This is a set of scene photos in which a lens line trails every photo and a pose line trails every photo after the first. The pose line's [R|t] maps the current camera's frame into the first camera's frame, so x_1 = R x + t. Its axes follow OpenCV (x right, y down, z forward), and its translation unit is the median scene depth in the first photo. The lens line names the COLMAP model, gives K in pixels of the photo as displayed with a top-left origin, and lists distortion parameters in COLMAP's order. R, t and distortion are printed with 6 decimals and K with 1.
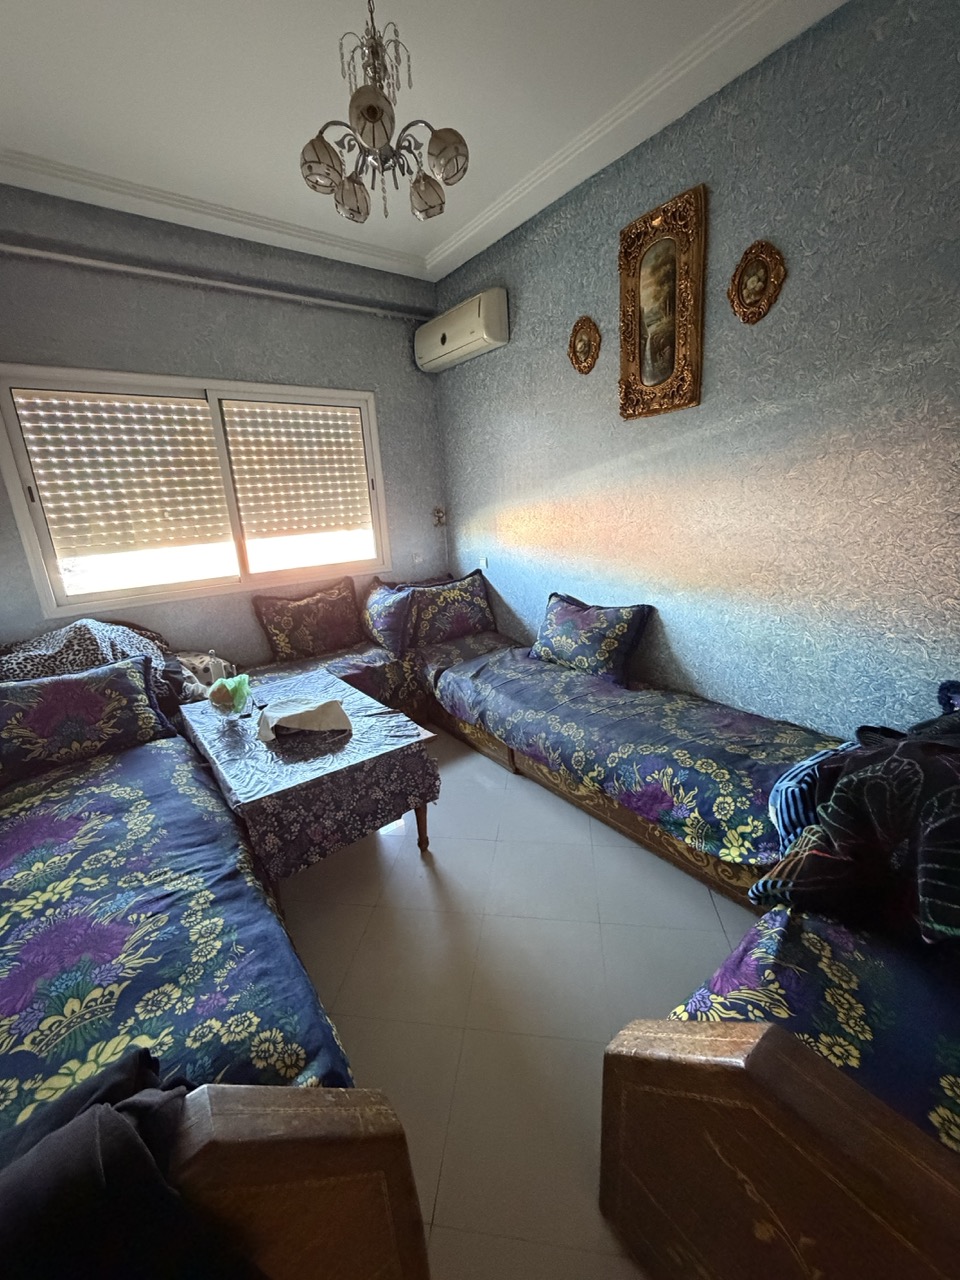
lens RADIAL K [[508.7, 0, 479.2], [0, 508.7, 638.7], [0, 0, 1]] dist [-0.001766, 0.000301]
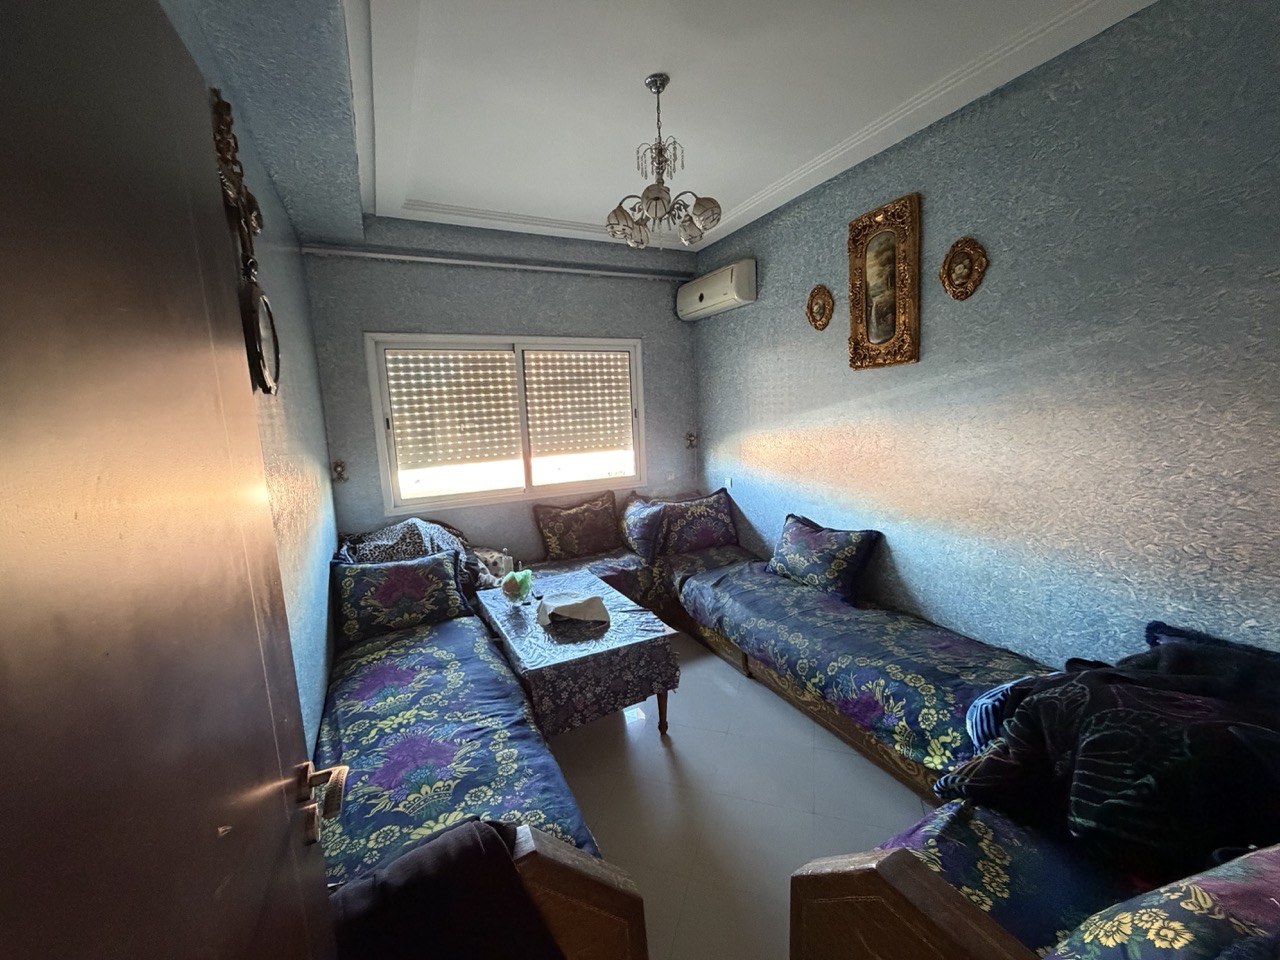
lens RADIAL K [[508.7, 0, 640.0], [0, 508.7, 480.0], [0, 0, 1]] dist [-0.001766, 0.000301]
pose [[0.983816, 0.037147, -0.175286, 0.022503], [-0.058706, 0.991102, -0.119456, -0.017763], [0.169289, 0.127813, 0.977244, -0.230143]]
